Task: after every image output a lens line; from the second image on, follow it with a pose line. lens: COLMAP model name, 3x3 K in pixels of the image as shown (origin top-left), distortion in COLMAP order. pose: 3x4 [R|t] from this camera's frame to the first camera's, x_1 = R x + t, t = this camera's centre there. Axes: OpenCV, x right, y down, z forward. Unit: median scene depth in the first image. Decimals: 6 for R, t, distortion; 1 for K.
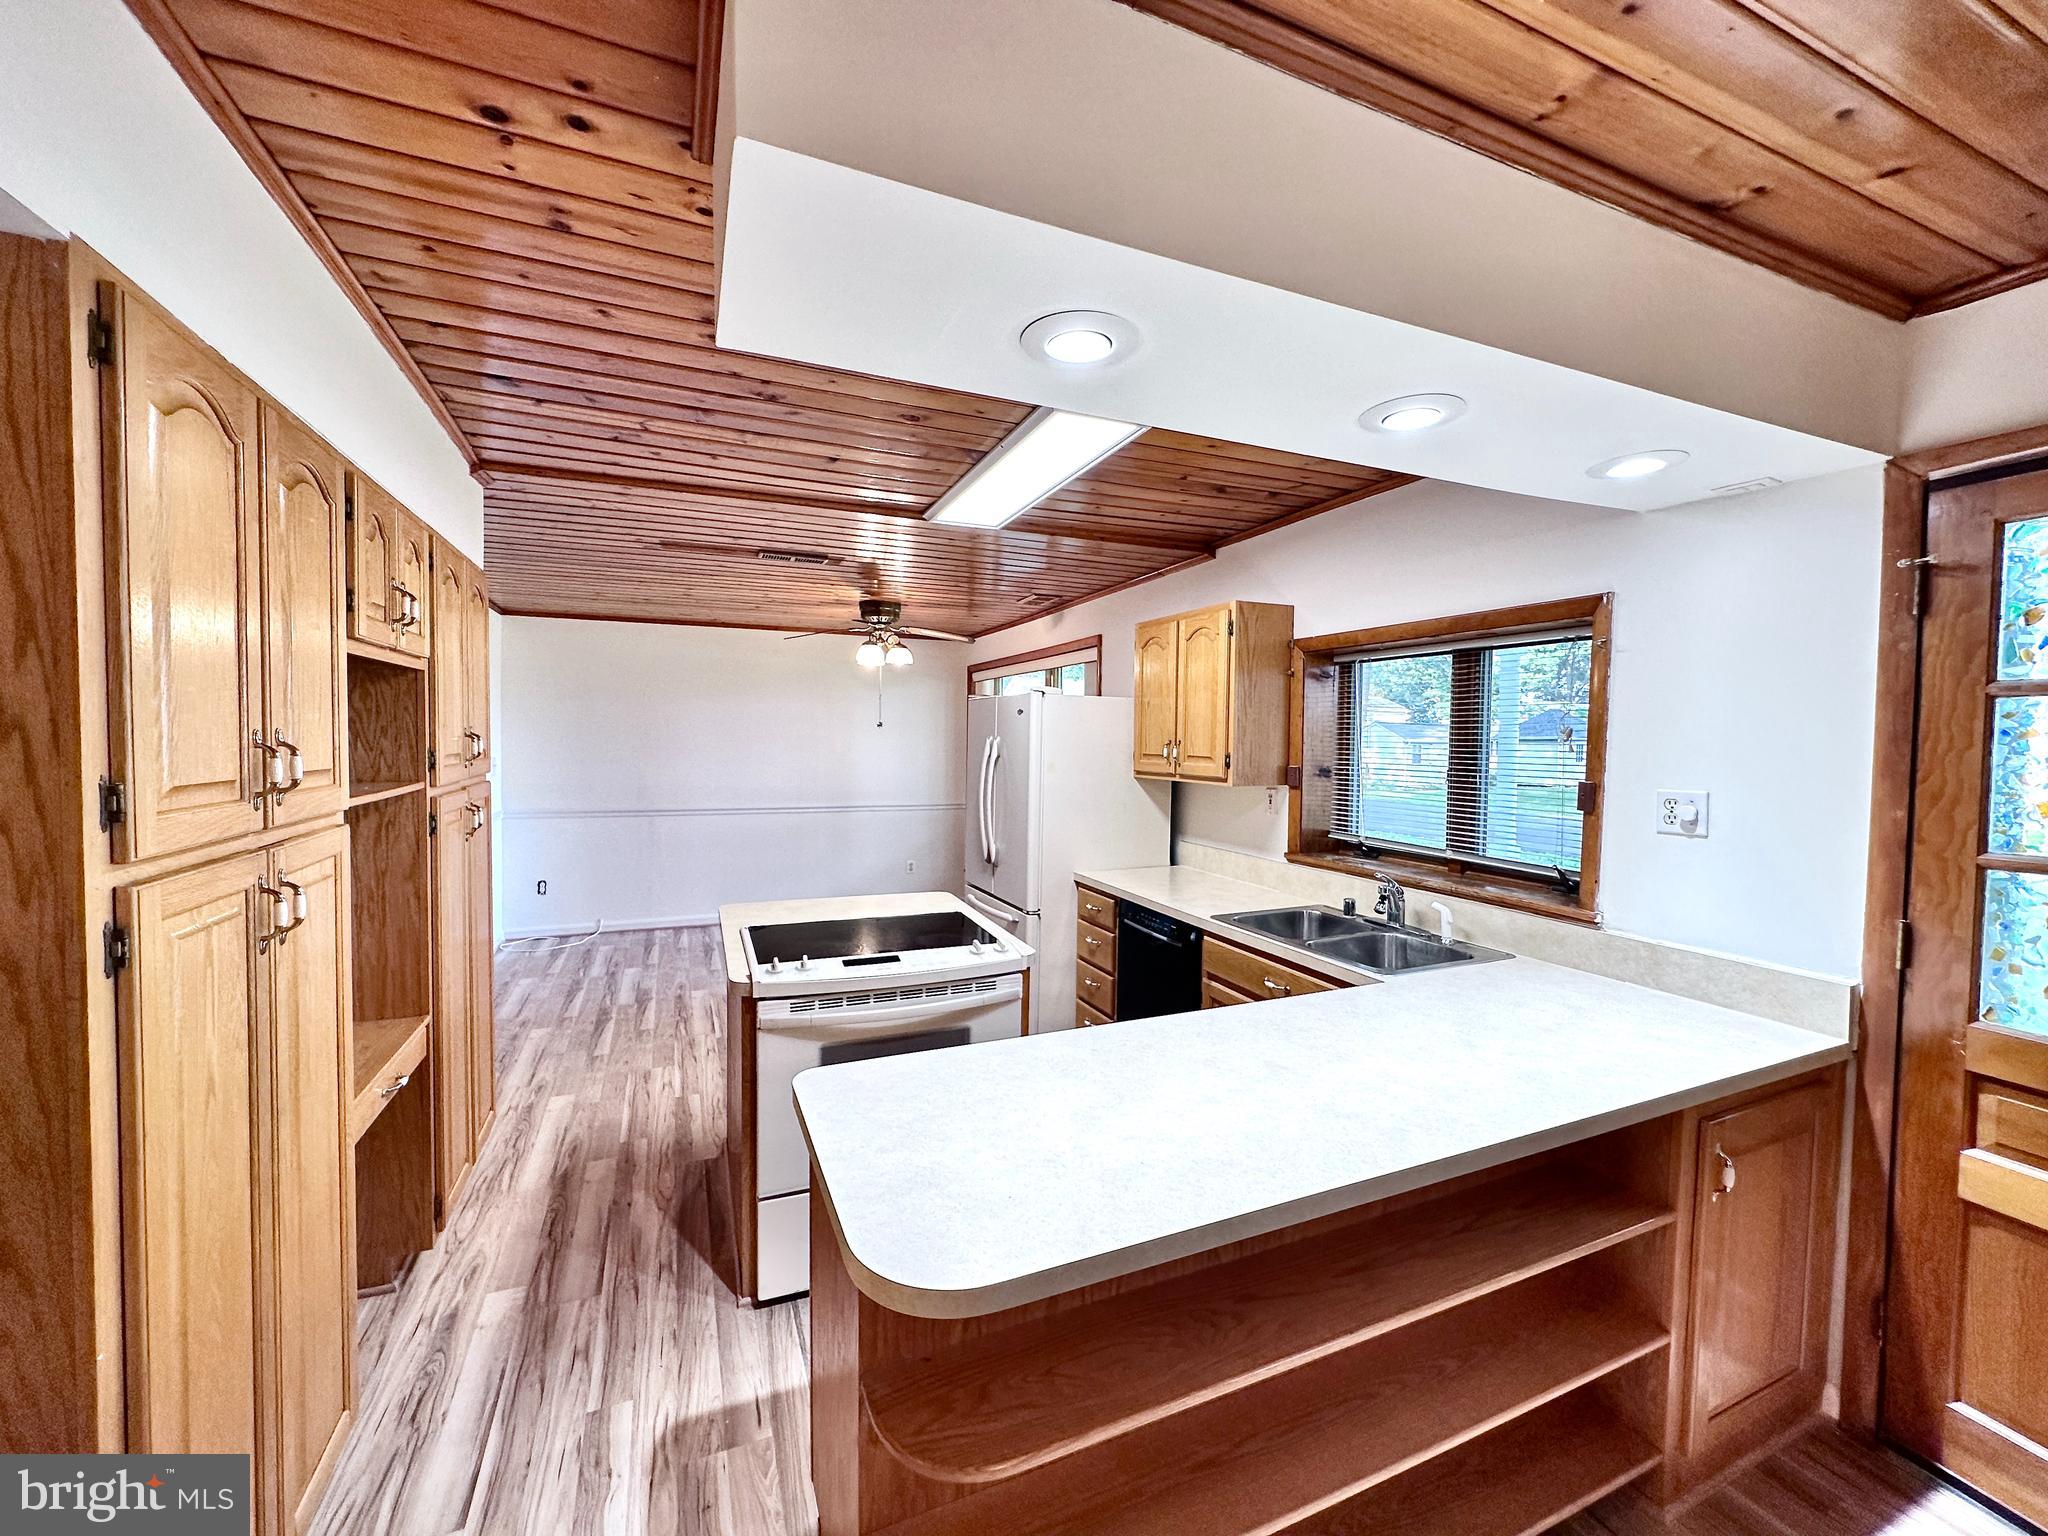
lens RADIAL K [[817.9, 0, 1024.0], [0, 817.9, 768.0], [0, 0, 1]] dist [-0.002516, 0.000127]
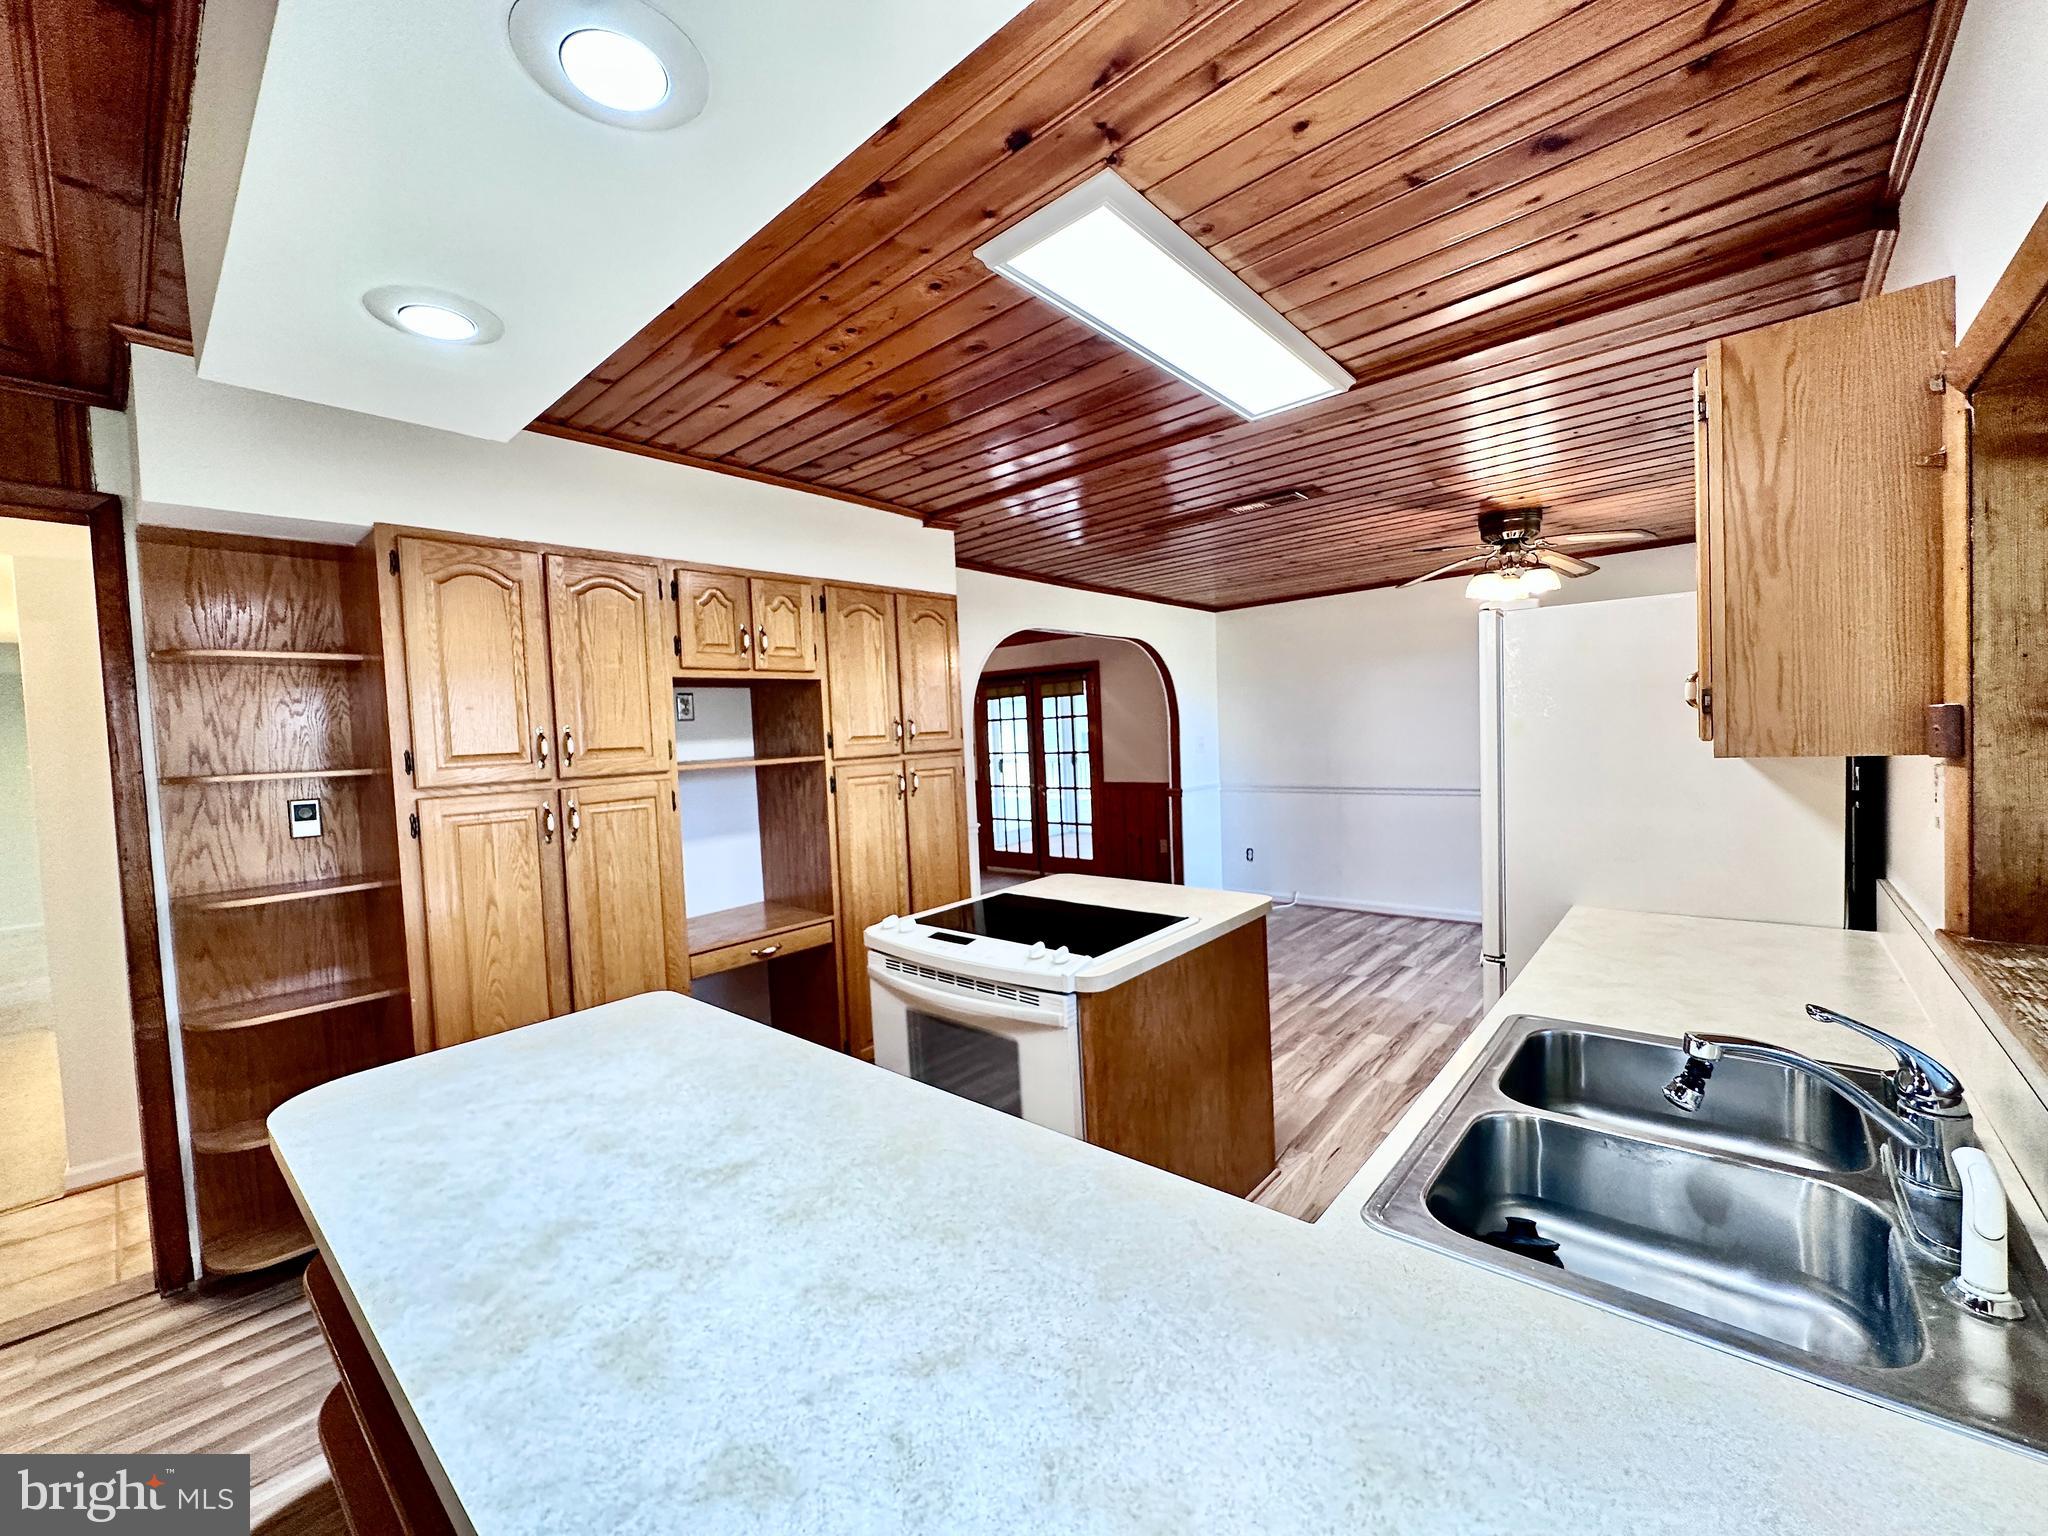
lens RADIAL K [[817.9, 0, 1024.0], [0, 817.9, 768.0], [0, 0, 1]] dist [-0.002516, 0.000127]
pose [[0.430640, 0.006897, -0.902497, 0.535686], [0.016257, 0.999749, 0.015398, 0.015917], [0.902377, -0.021303, 0.430420, 0.496036]]
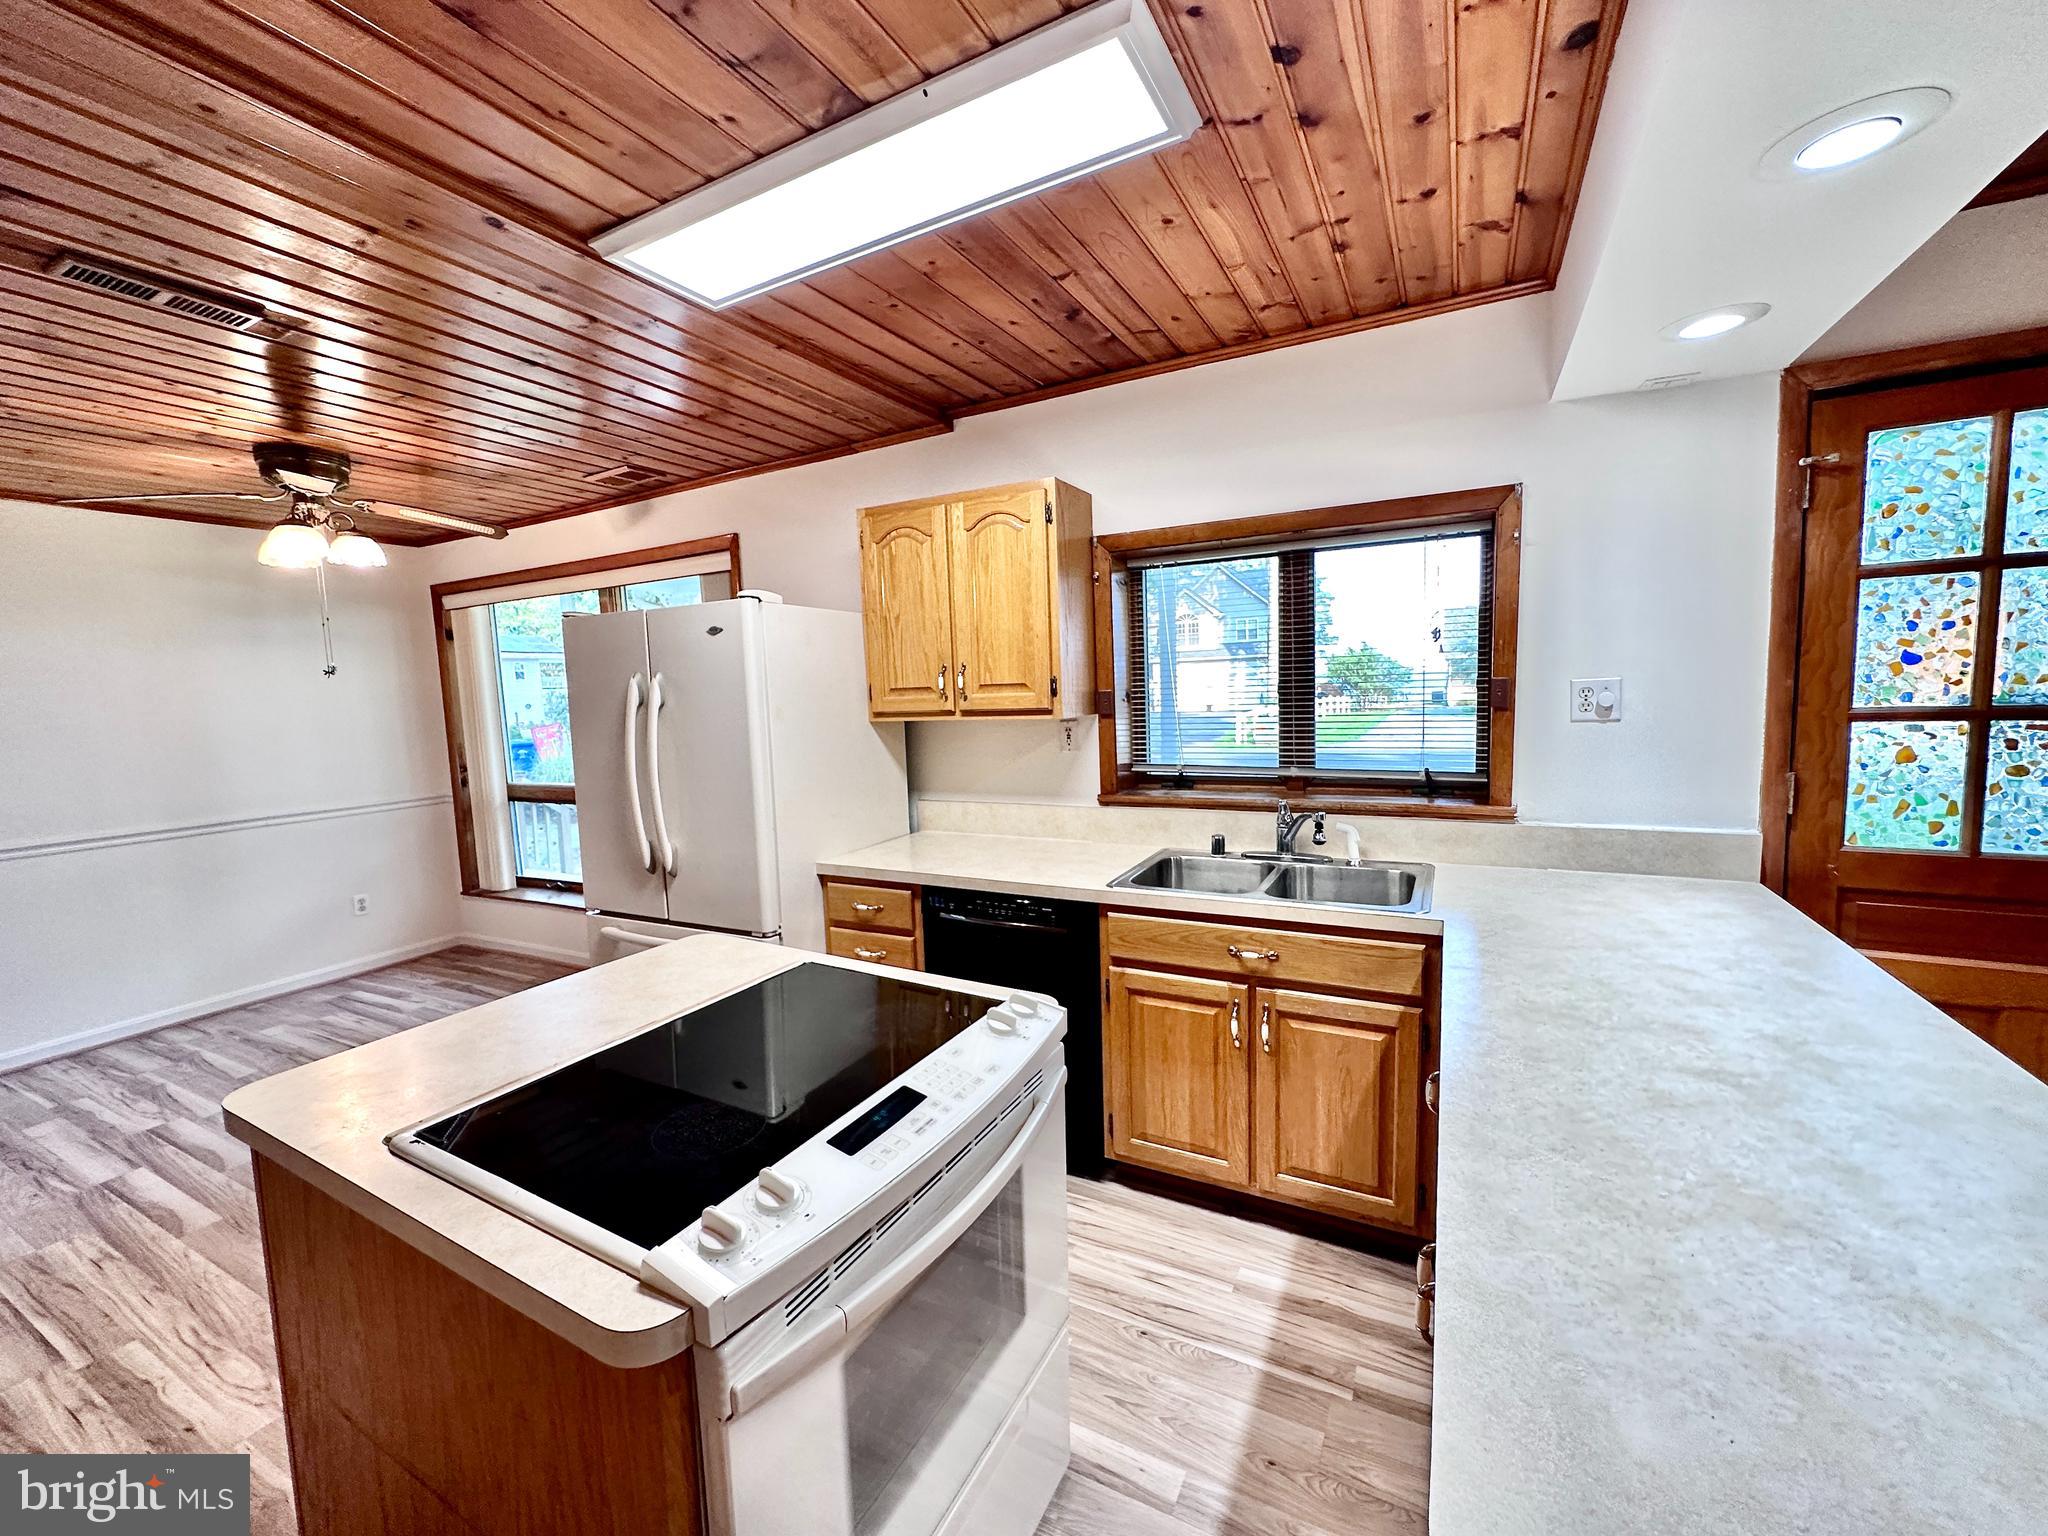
lens RADIAL K [[817.9, 0, 1024.0], [0, 817.9, 768.0], [0, 0, 1]] dist [-0.002516, 0.000127]
pose [[0.773513, -0.101950, 0.625527, -0.291817], [0.068880, 0.994654, 0.076935, 0.007208], [-0.630026, -0.016424, 0.776400, 0.441576]]
